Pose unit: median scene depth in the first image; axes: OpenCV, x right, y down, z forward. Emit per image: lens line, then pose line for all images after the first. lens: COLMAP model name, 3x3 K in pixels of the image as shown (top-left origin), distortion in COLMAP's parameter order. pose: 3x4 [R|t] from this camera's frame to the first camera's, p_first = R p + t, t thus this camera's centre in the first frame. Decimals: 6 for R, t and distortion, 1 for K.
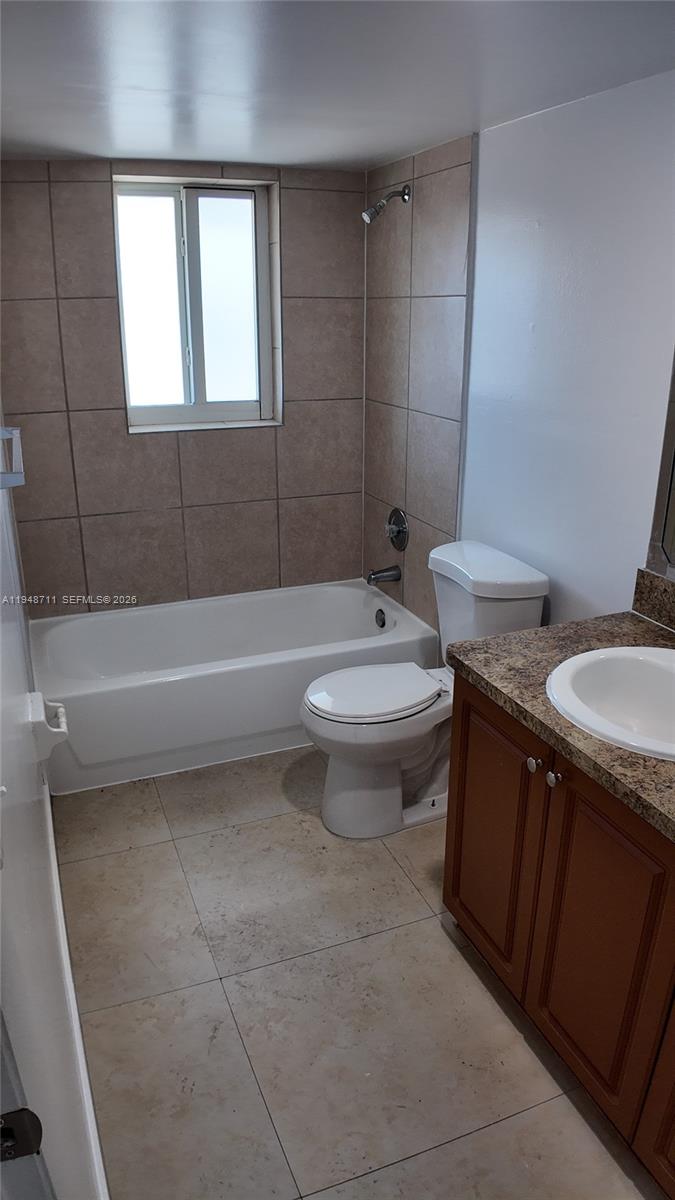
lens RADIAL K [[805.0, 0, 337.5], [0, 805.0, 600.0], [0, 0, 1]] dist [-0.091104, -0.043021]
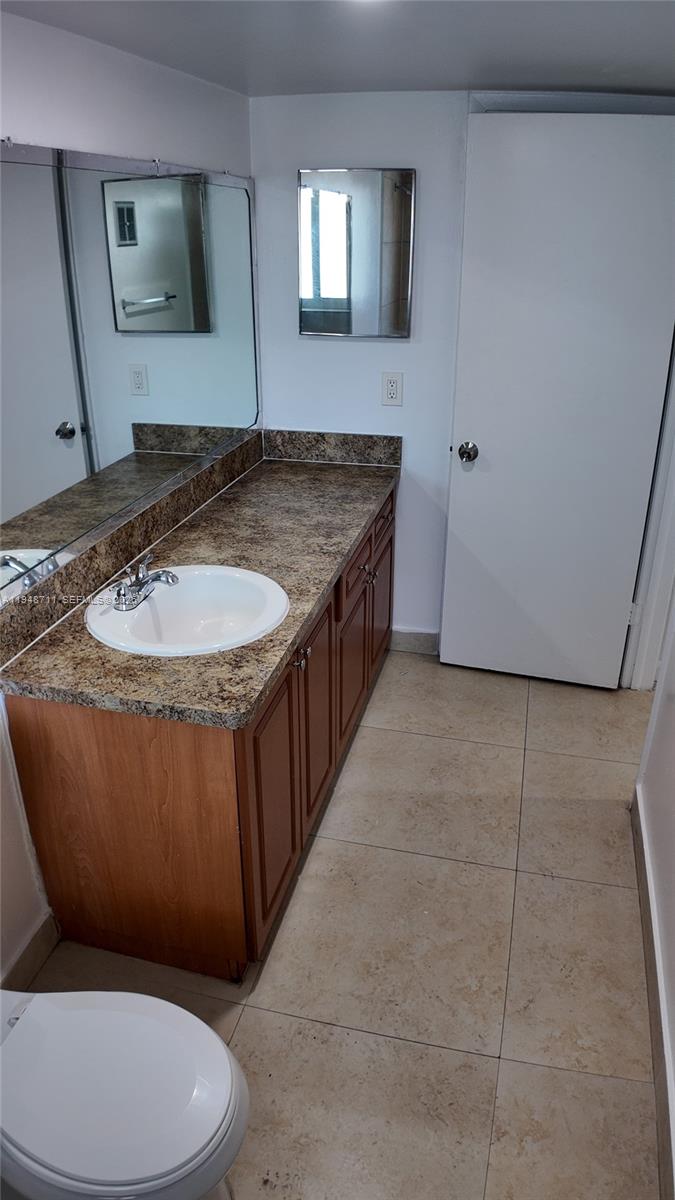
lens RADIAL K [[805.0, 0, 337.5], [0, 805.0, 600.0], [0, 0, 1]] dist [-0.091104, -0.043021]
pose [[-0.816282, -0.243399, 0.523871, -0.350628], [0.194384, 0.738265, 0.645894, -0.544224], [-0.543965, 0.629064, -0.555320, 1.327418]]
